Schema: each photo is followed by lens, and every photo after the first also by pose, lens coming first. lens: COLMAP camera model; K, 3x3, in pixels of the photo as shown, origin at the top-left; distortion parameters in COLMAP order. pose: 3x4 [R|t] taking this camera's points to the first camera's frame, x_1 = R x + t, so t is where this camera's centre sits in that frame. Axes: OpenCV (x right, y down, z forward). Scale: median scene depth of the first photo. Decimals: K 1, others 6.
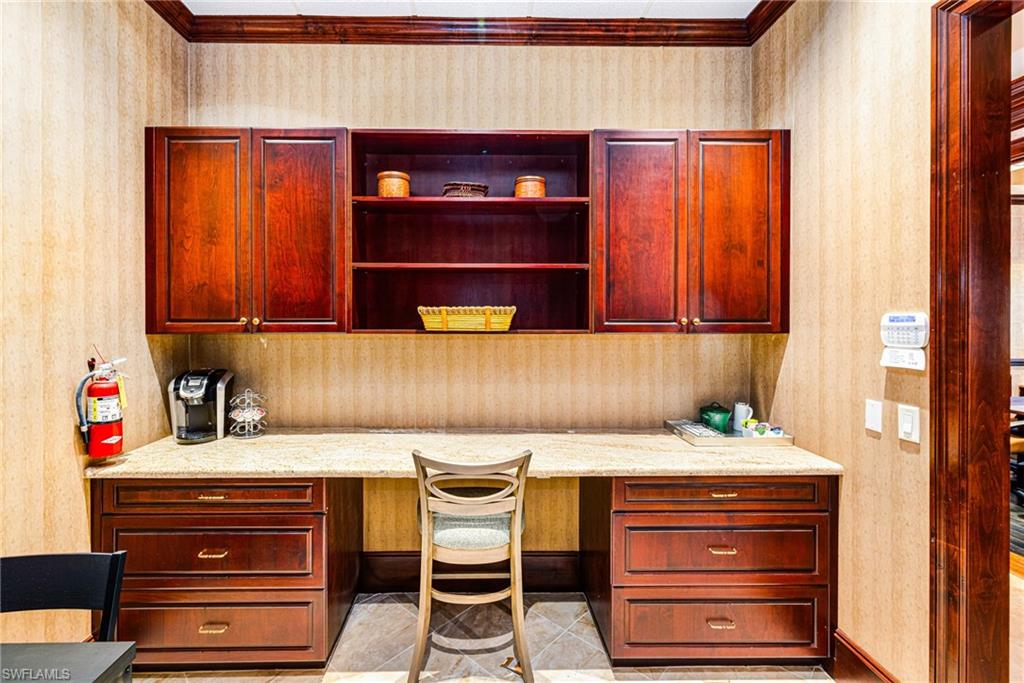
lens RADIAL K [[447.4, 0, 475.3], [0, 447.4, 323.3], [0, 0, 1]] dist [-0.000325, -0.000064]
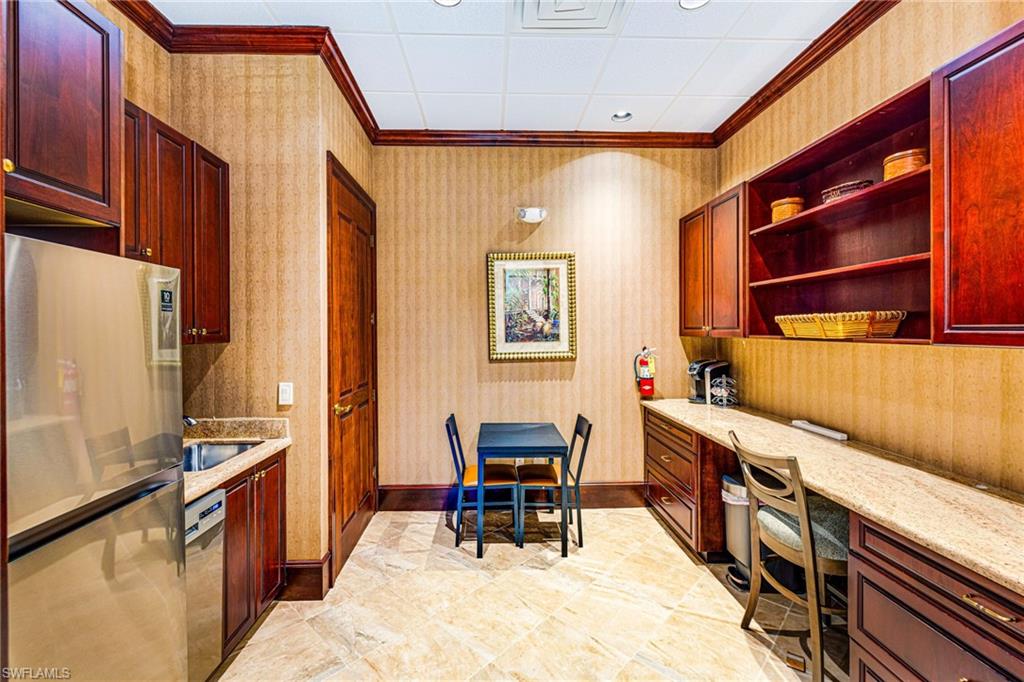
lens RADIAL K [[439.4, 0, 504.2], [0, 439.4, 328.0], [0, 0, 1]] dist [0.000227, 0.000148]
pose [[0.021350, -0.002936, -0.999768, 0.988059], [-0.002657, 0.999992, -0.002994, -0.001013], [0.999769, 0.002720, 0.021342, 0.270603]]
